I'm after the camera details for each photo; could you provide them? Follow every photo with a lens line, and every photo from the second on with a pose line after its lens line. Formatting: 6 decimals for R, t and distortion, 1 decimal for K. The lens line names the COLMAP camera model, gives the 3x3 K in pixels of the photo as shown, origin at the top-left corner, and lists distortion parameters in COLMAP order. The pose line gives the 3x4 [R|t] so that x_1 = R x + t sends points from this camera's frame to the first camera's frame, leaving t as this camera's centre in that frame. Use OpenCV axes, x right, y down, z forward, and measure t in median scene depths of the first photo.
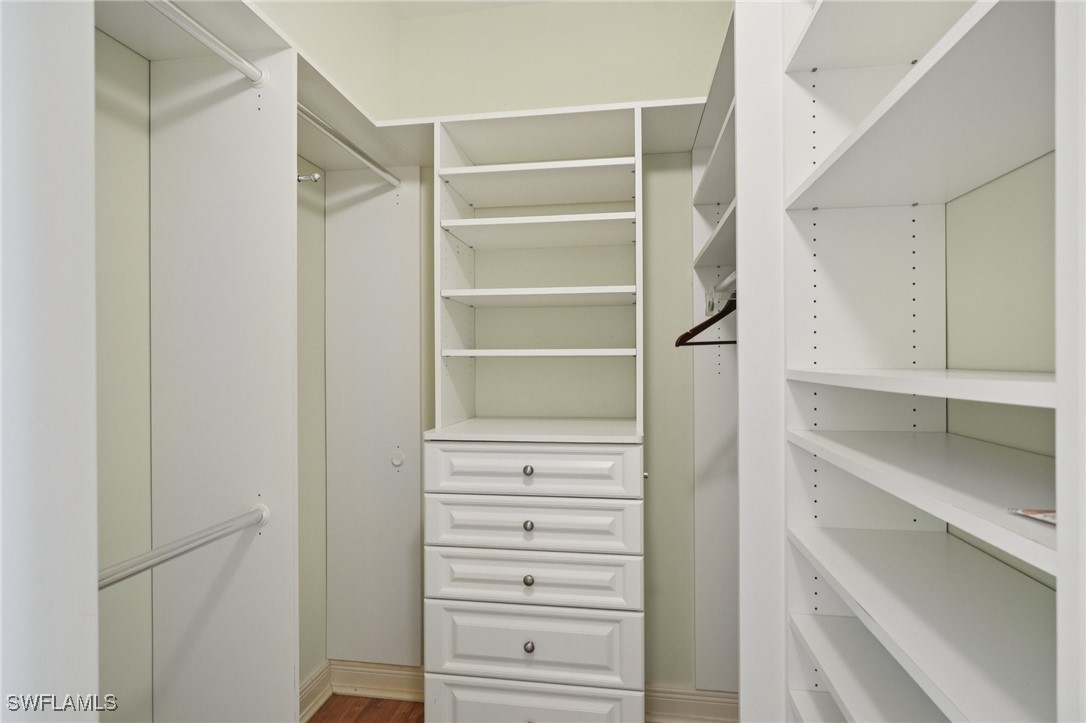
lens RADIAL K [[570.4, 0, 551.1], [0, 570.4, 361.1], [0, 0, 1]] dist [-0.003730, 0.005503]
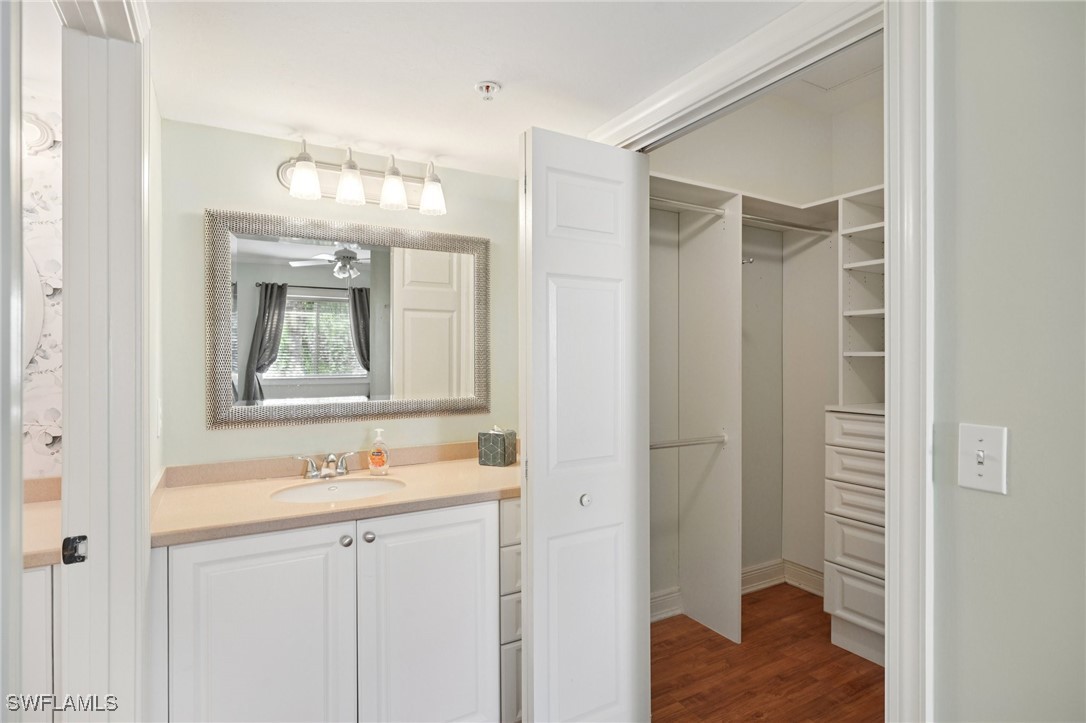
lens RADIAL K [[570.4, 0, 546.0], [0, 570.4, 361.4], [0, 0, 1]] dist [-0.003730, 0.005503]
pose [[0.627282, 0.003522, -0.778785, 0.512994], [-0.004202, 0.999991, 0.001138, 0.006723], [0.778781, 0.002558, 0.627290, -0.567401]]
